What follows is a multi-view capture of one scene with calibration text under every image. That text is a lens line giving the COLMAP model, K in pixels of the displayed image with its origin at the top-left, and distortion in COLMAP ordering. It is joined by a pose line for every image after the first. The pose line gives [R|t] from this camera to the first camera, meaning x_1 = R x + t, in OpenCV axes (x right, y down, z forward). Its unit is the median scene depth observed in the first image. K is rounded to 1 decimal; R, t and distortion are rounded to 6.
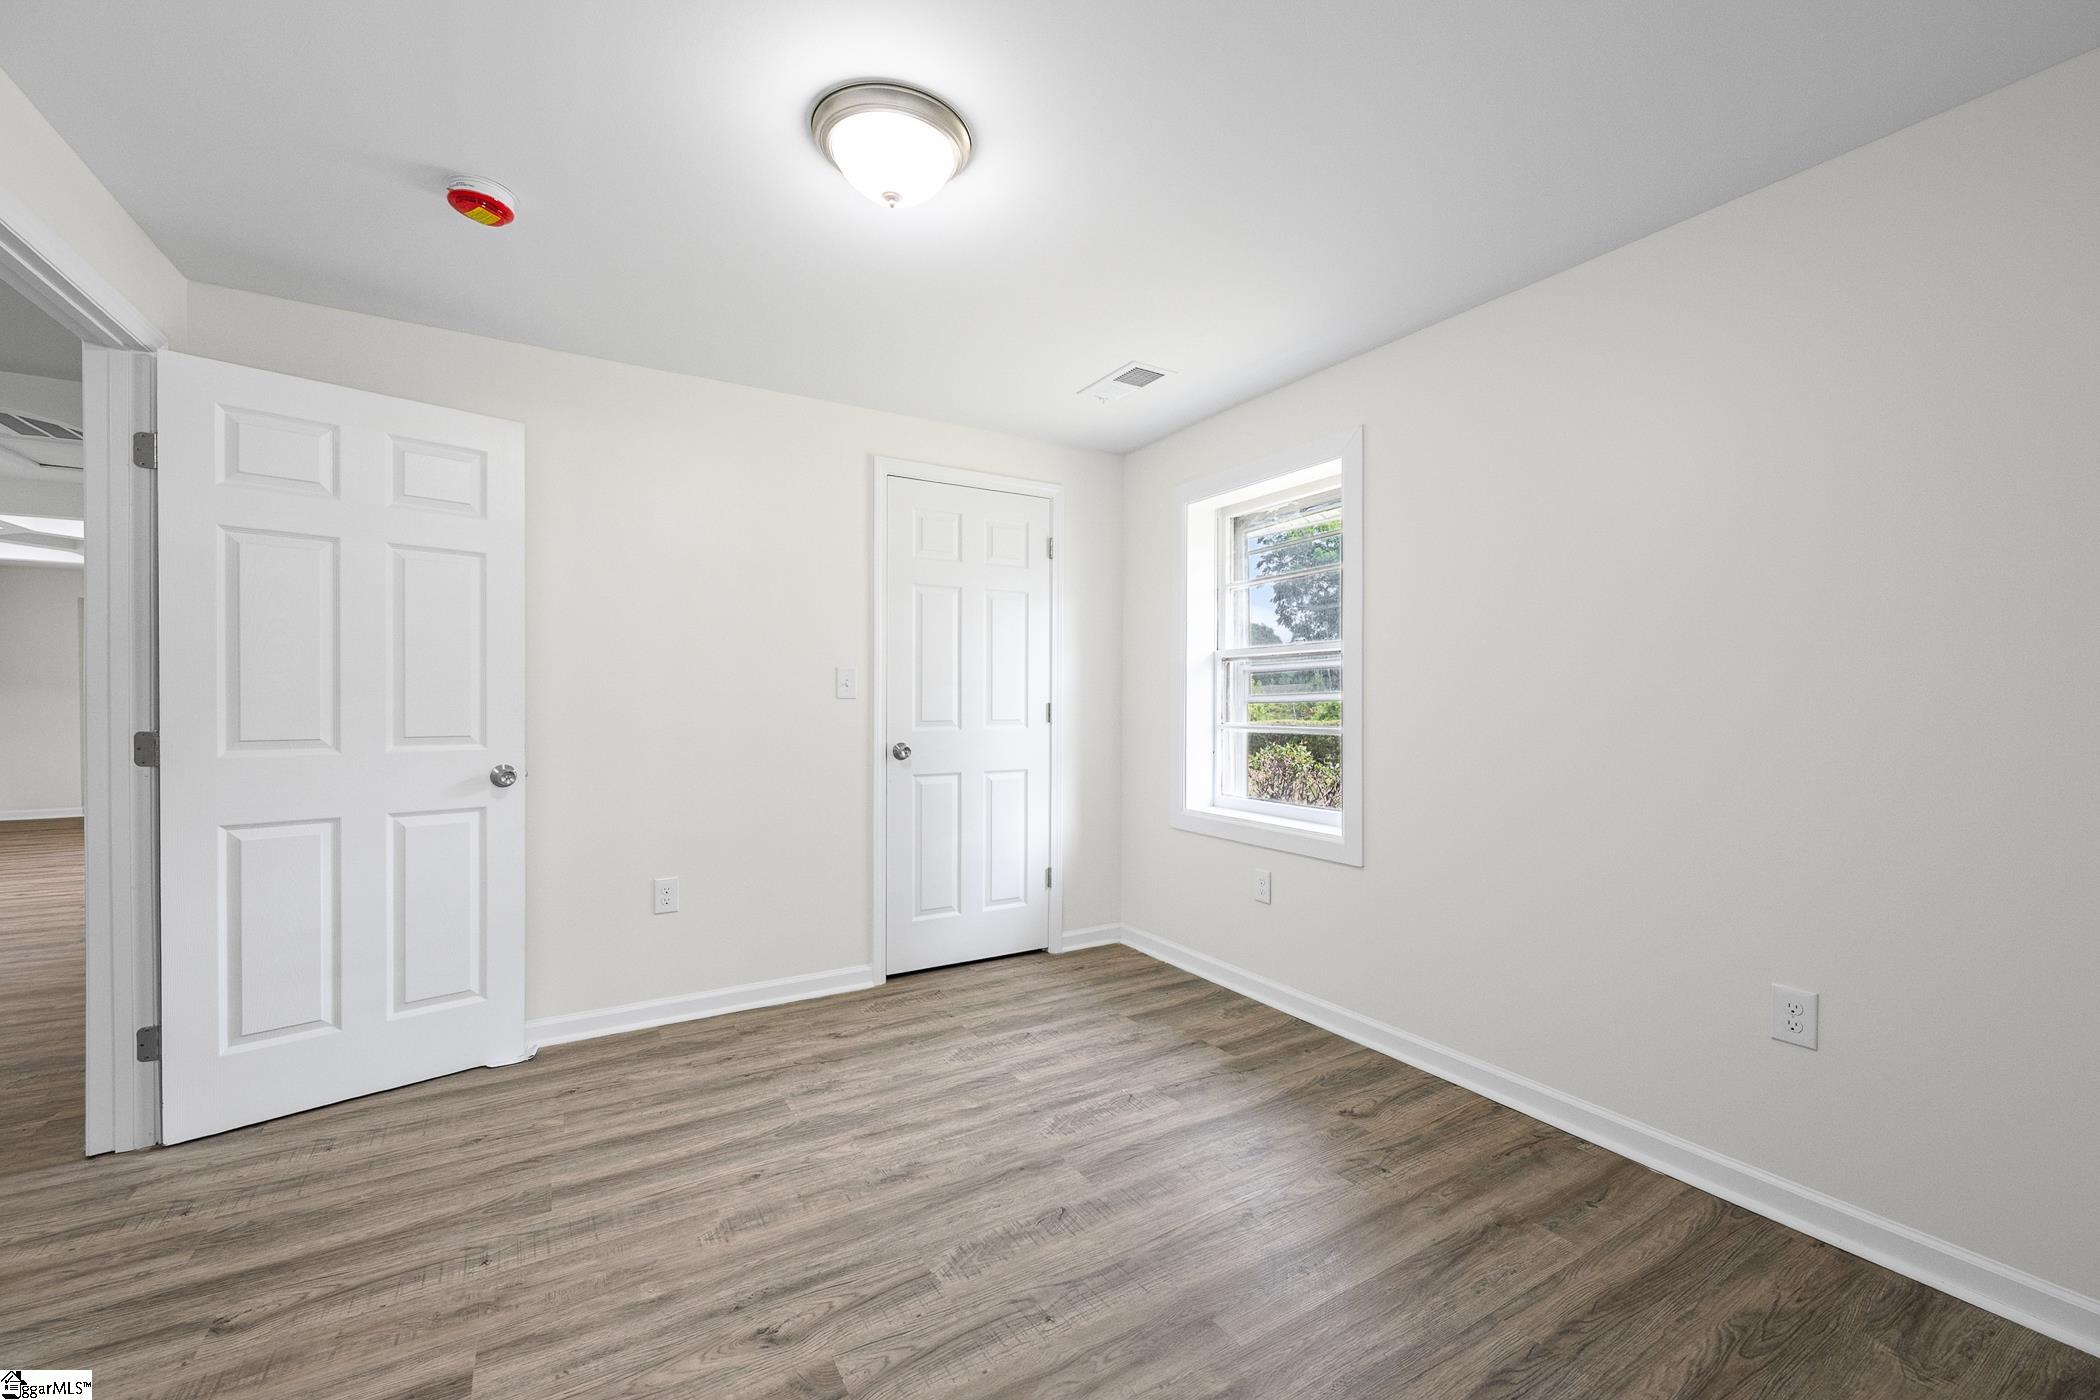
lens RADIAL K [[844.6, 0, 1059.3], [0, 844.6, 702.7], [0, 0, 1]] dist [0.000140, 0.000122]
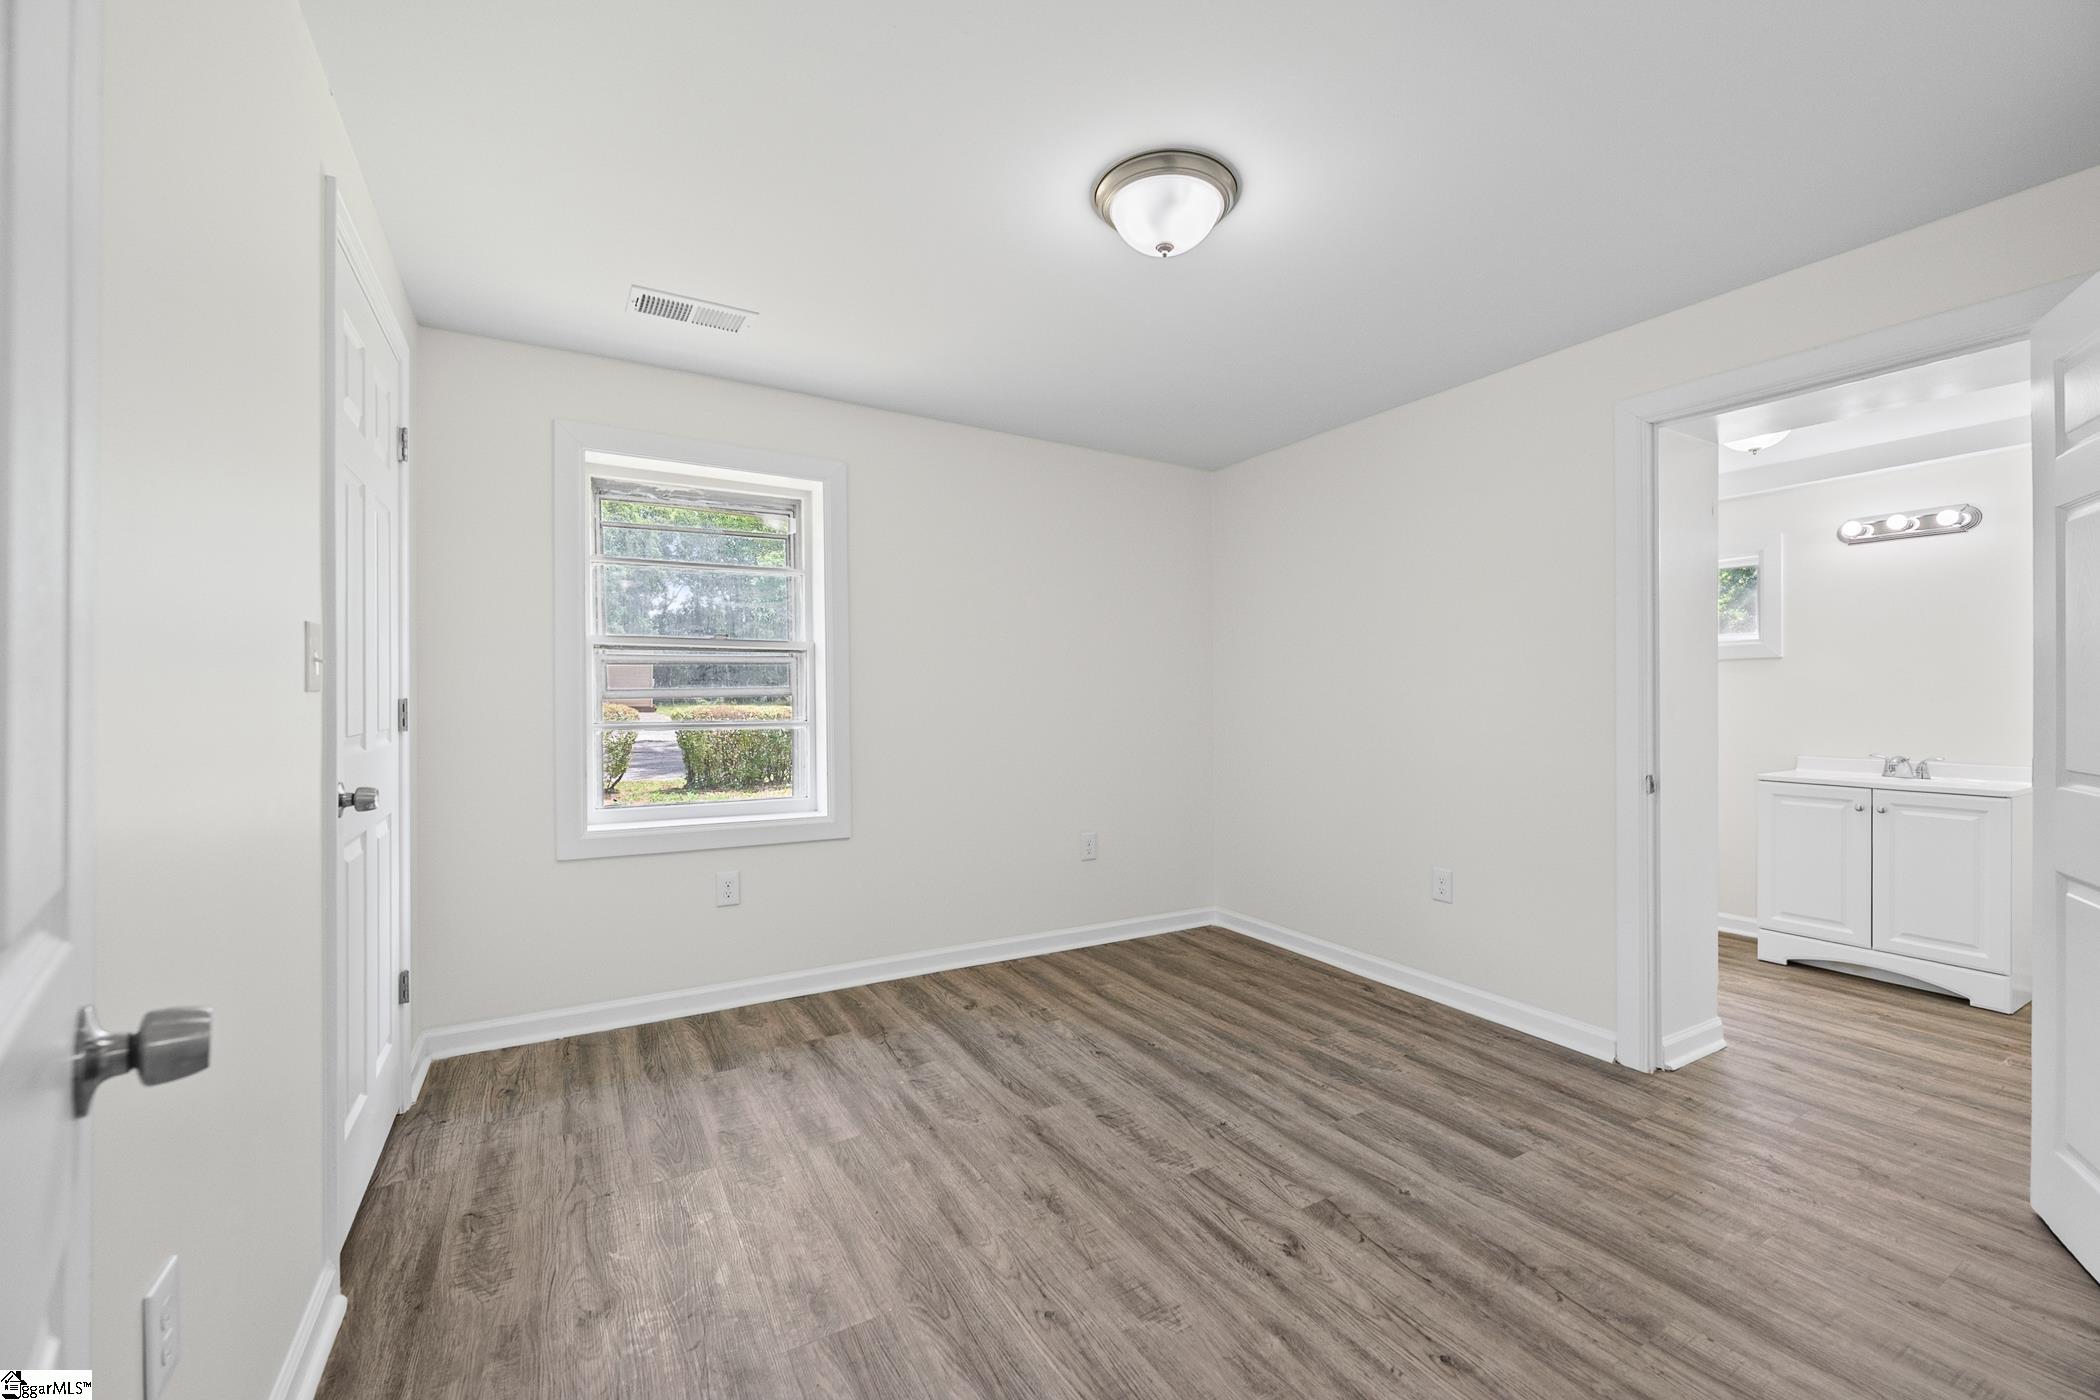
lens RADIAL K [[823.6, 0, 1037.7], [0, 823.6, 692.6], [0, 0, 1]] dist [-0.001411, -0.000176]
pose [[0.024101, 0.005467, 0.999695, -1.055056], [-0.002762, 0.999982, -0.005402, -0.009379], [-0.999706, -0.002630, 0.024115, 0.934146]]
